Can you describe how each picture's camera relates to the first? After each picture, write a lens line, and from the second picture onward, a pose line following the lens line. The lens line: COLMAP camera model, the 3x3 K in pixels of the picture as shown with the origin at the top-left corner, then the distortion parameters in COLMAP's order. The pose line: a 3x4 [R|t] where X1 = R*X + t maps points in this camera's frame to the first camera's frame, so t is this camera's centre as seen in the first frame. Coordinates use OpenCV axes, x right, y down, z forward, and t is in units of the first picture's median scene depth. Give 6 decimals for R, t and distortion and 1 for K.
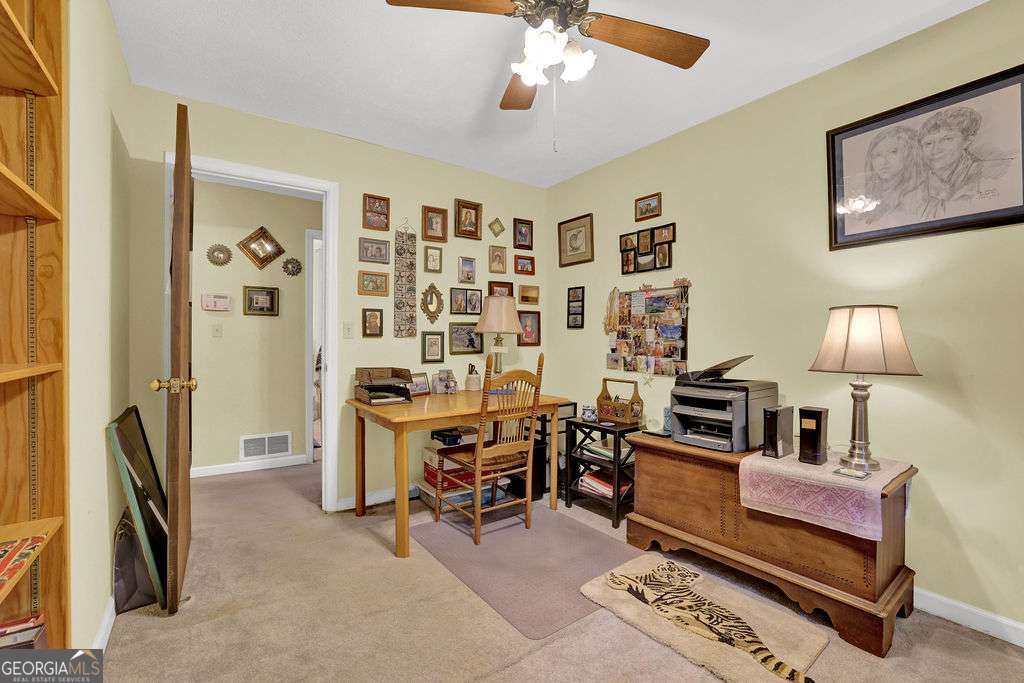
lens RADIAL K [[437.3, 0, 513.8], [0, 437.3, 338.6], [0, 0, 1]] dist [-0.041052, 0.012139]
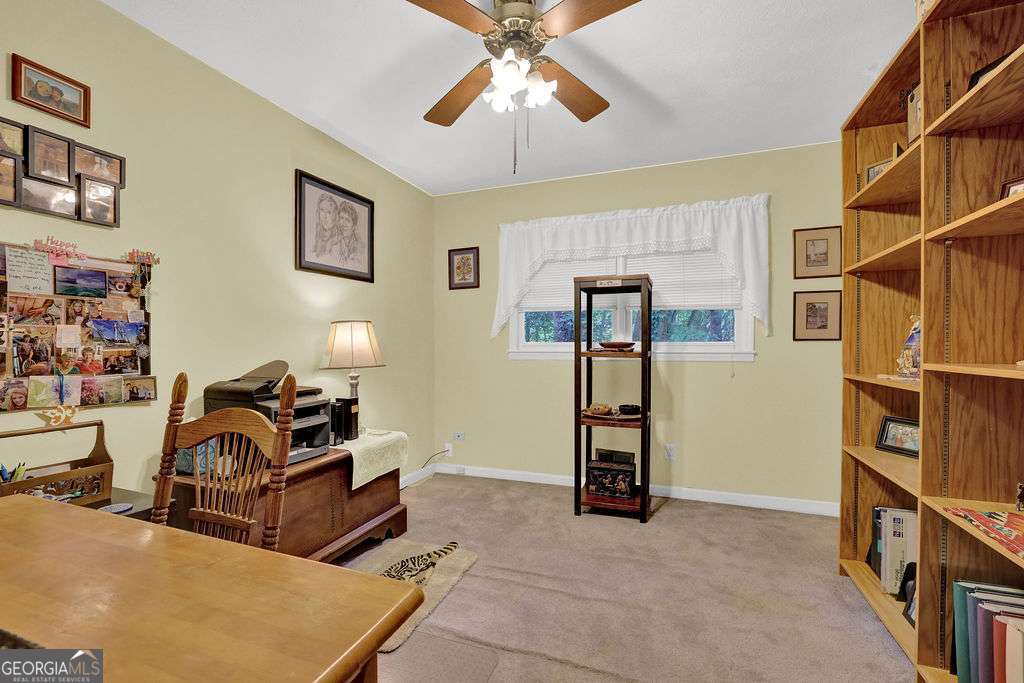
lens RADIAL K [[437.3, 0, 514.3], [0, 437.3, 346.6], [0, 0, 1]] dist [-0.041052, 0.012139]
pose [[-0.532855, -0.006450, 0.846182, -0.453136], [-0.003535, 0.999979, 0.005397, 0.000003], [-0.846199, -0.000116, -0.532867, 0.849553]]
